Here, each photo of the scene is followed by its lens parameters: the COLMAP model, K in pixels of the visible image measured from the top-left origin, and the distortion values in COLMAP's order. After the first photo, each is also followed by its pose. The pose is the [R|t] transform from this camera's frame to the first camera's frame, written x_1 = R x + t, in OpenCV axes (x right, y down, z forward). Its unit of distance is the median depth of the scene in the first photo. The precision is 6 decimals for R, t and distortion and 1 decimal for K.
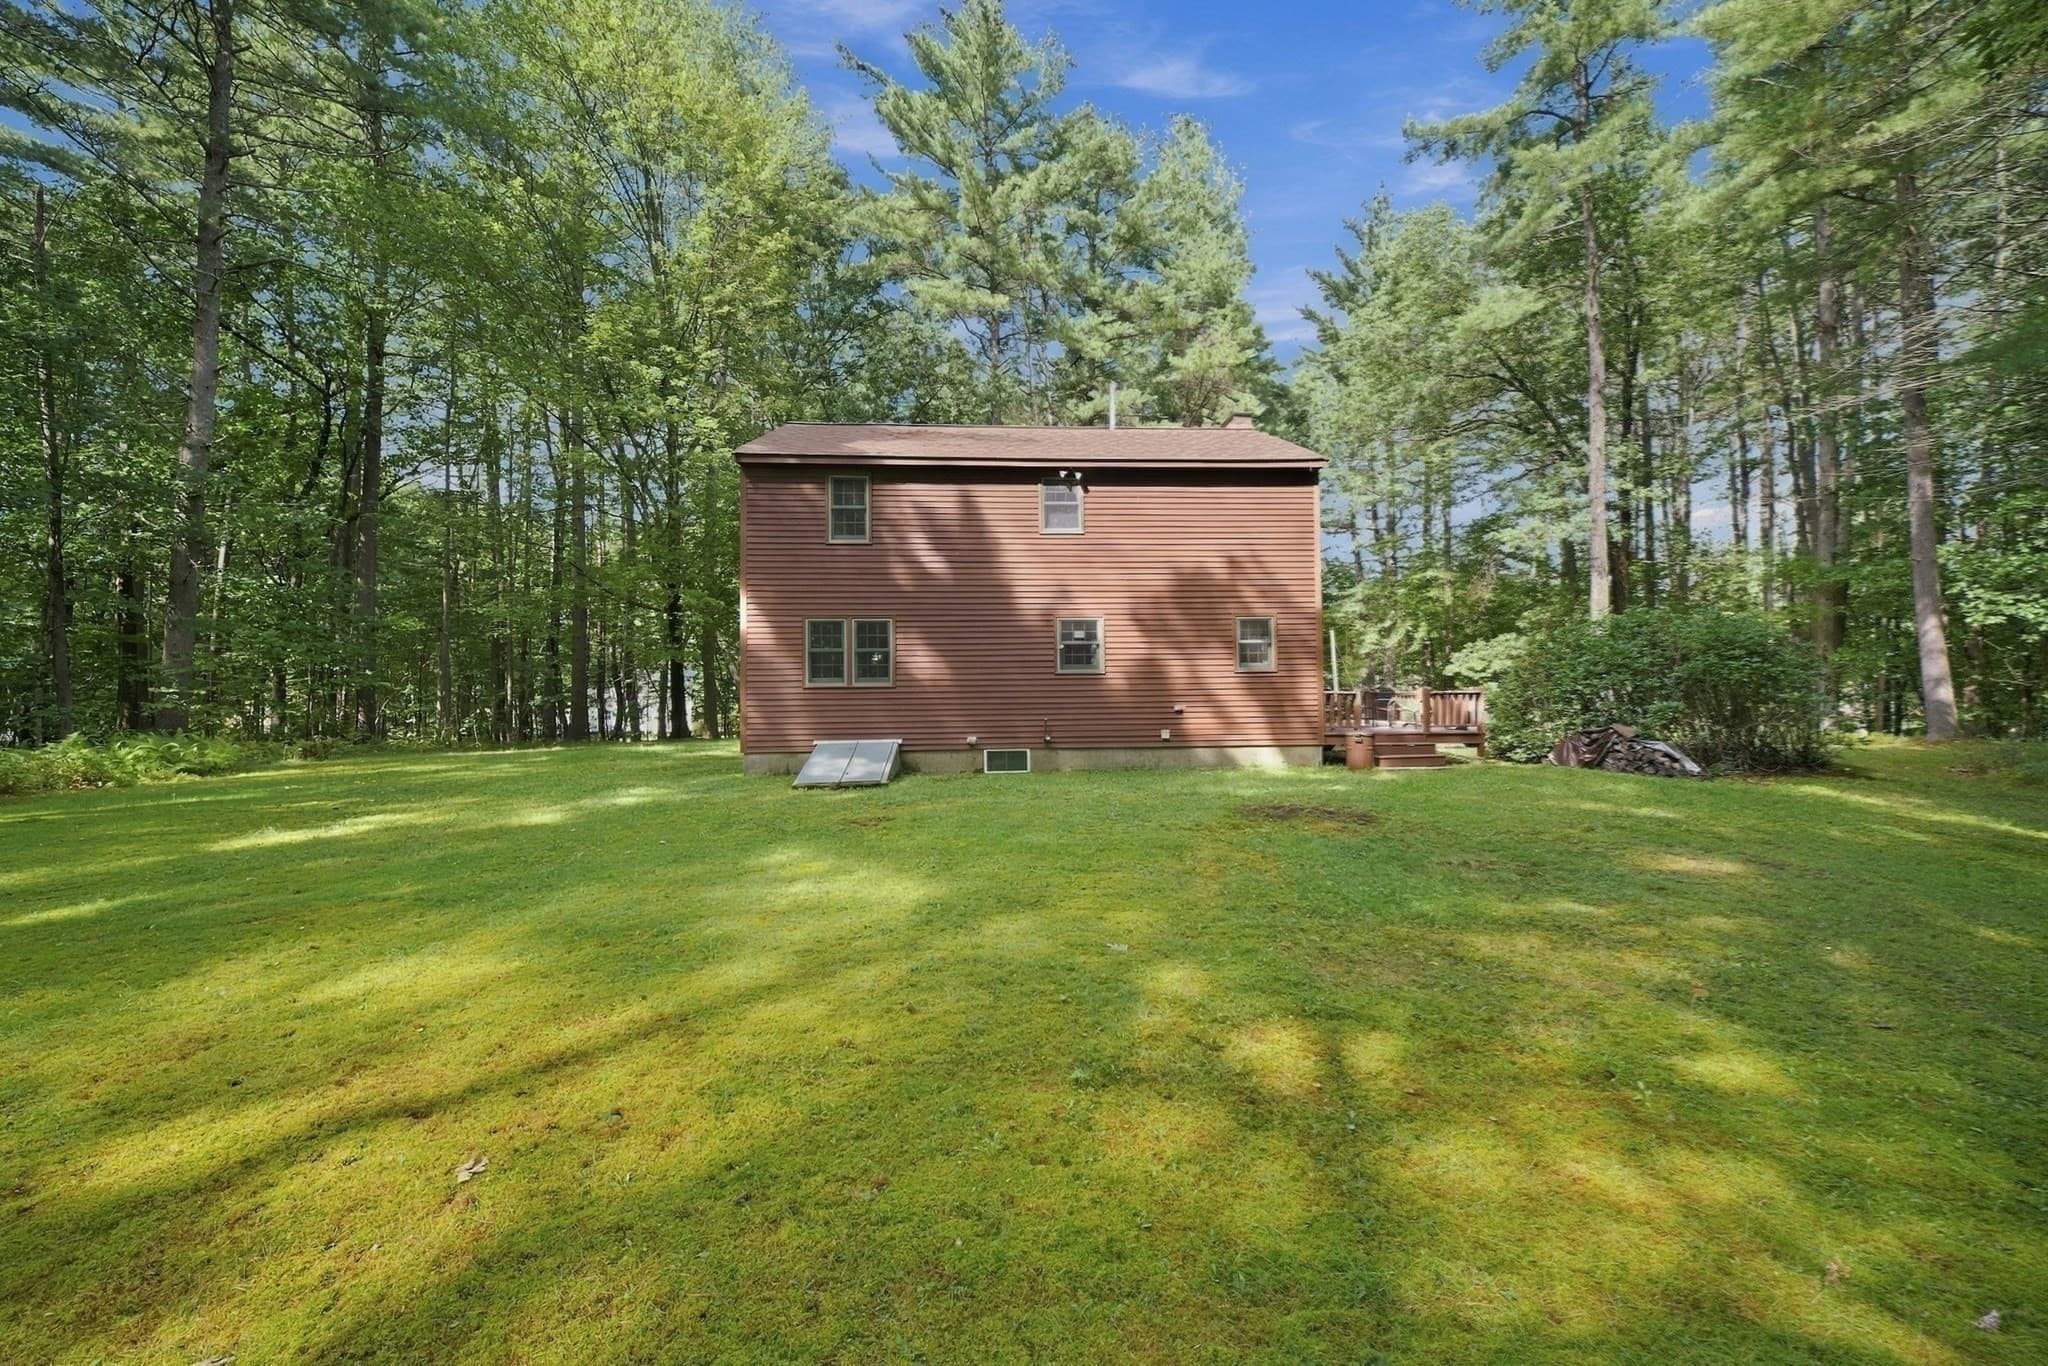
lens RADIAL K [[743.2, 0, 1025.8], [0, 743.2, 672.5], [0, 0, 1]] dist [0.001773, -0.000032]
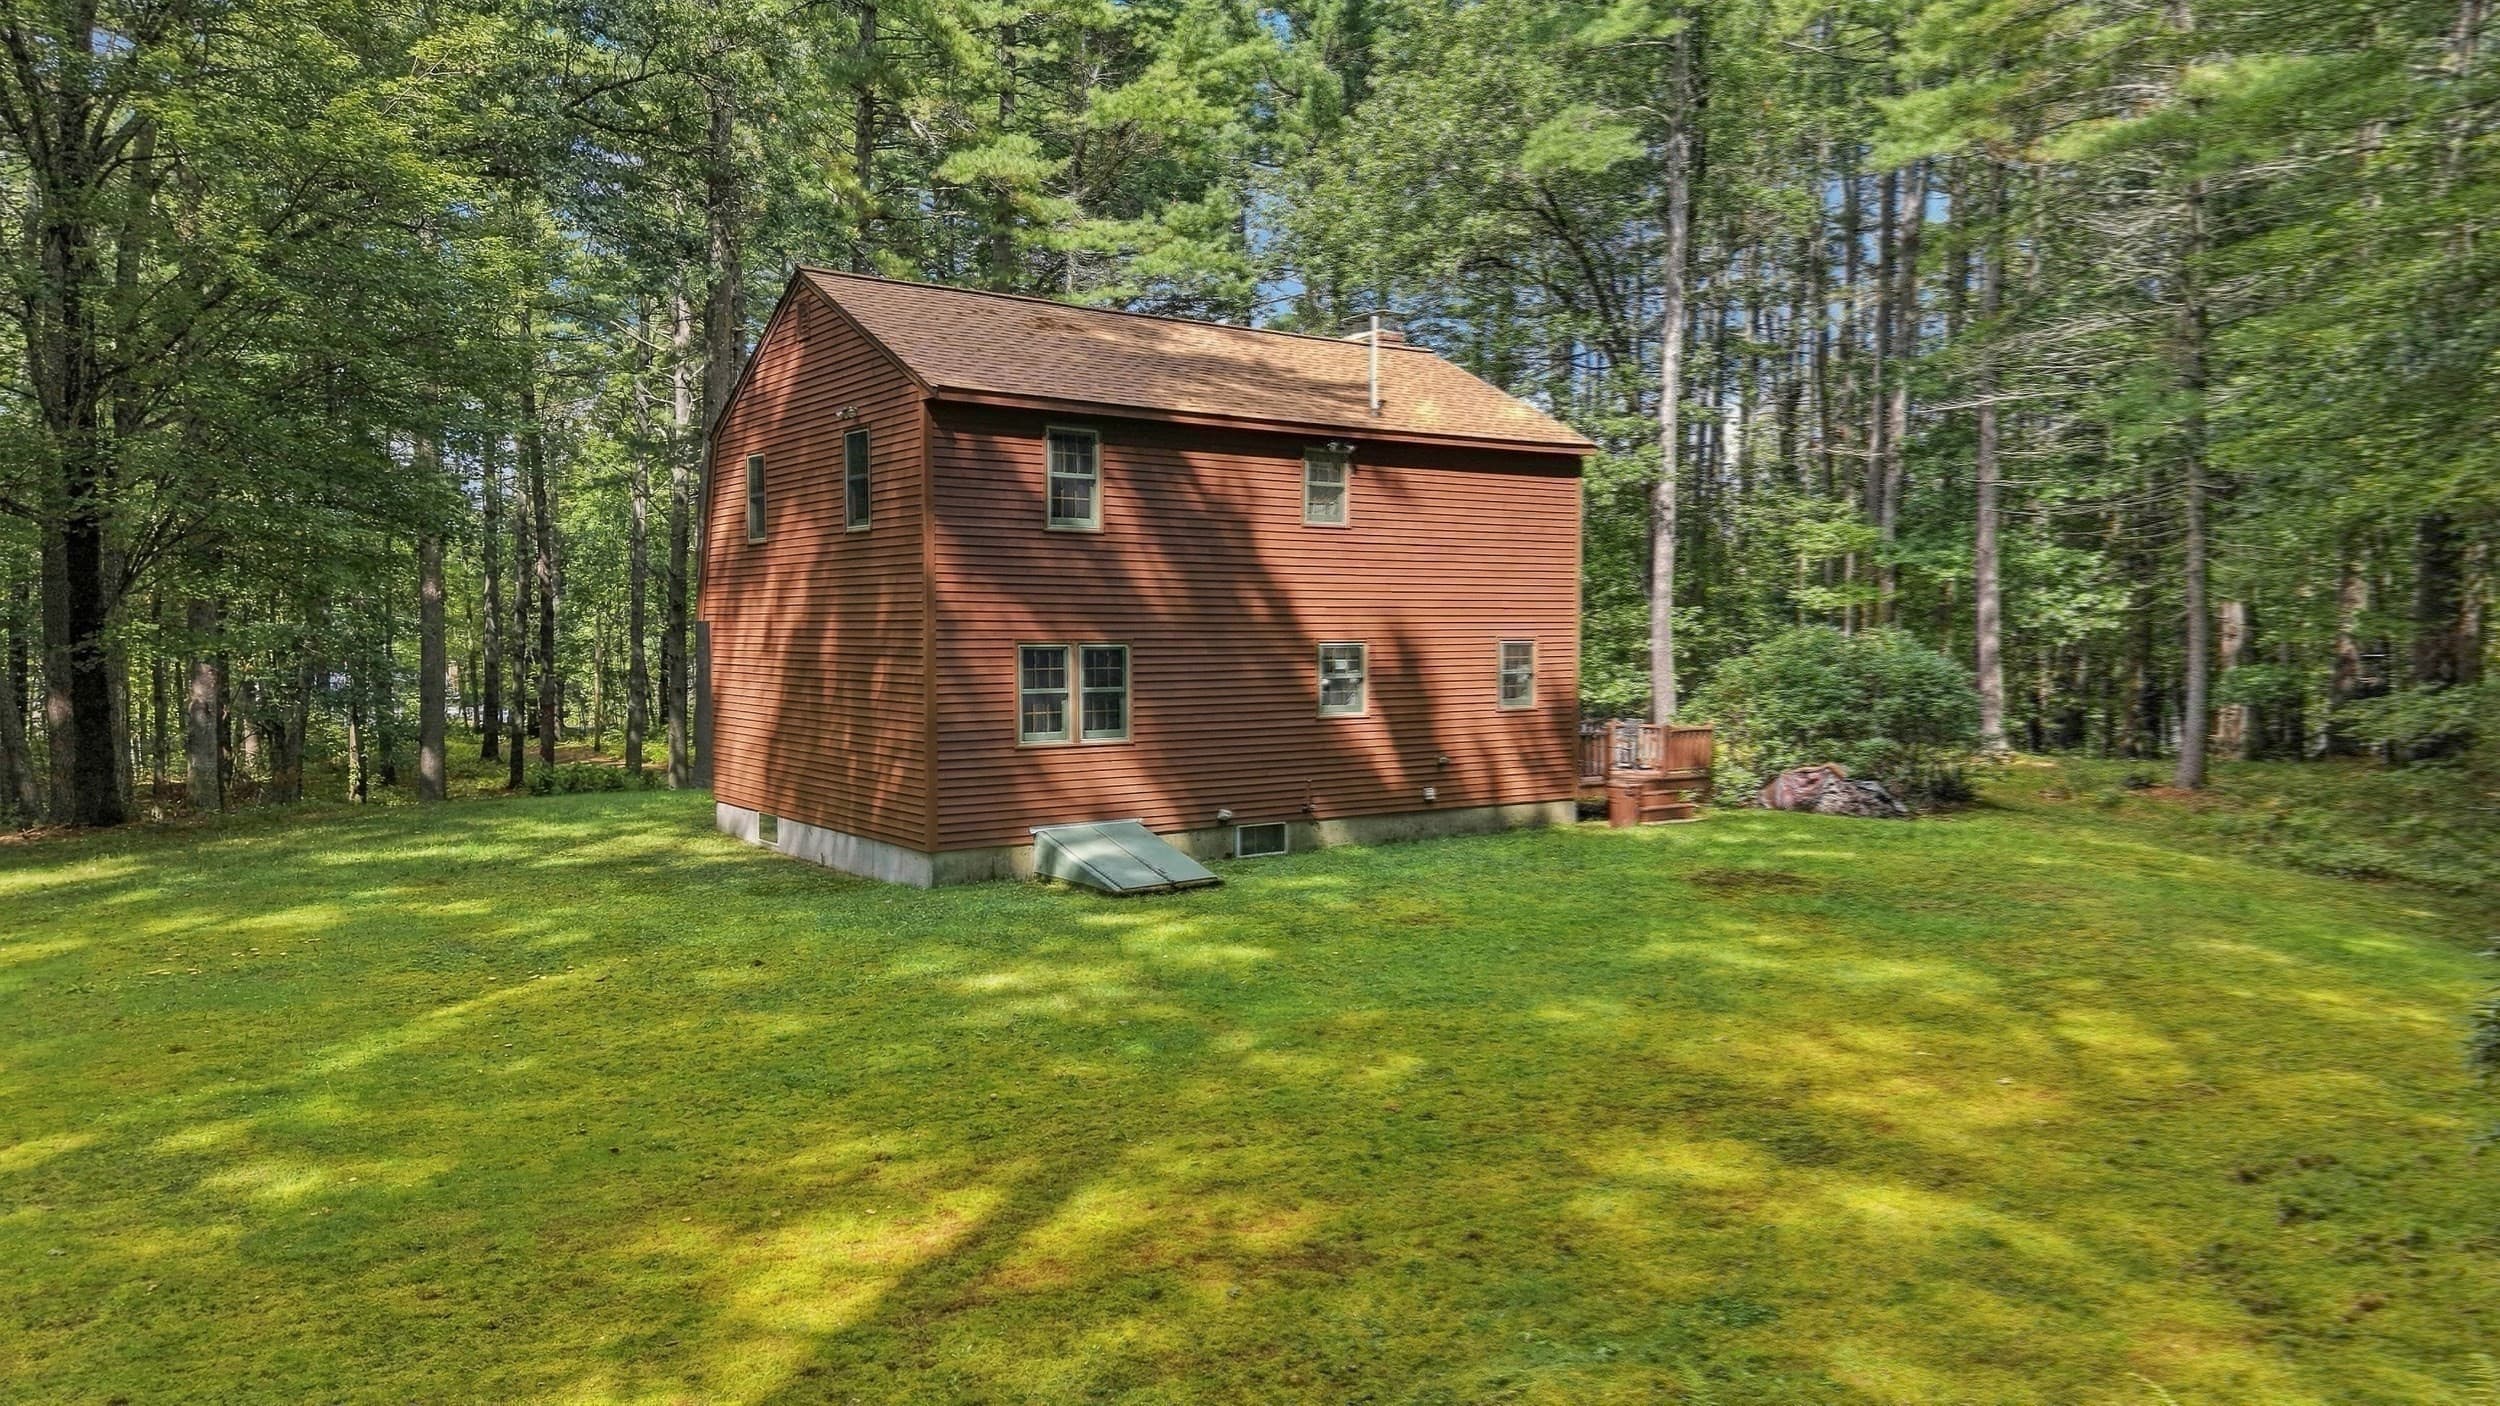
lens RADIAL K [[1667.0, 0, 1265.0], [0, 1667.0, 701.0], [0, 0, 1]] dist [0.017793, -0.011715]
pose [[0.849636, -0.012792, 0.527214, -0.864745], [-0.023874, 0.997748, 0.062683, -0.116543], [-0.526829, -0.065844, 0.847417, -0.365287]]
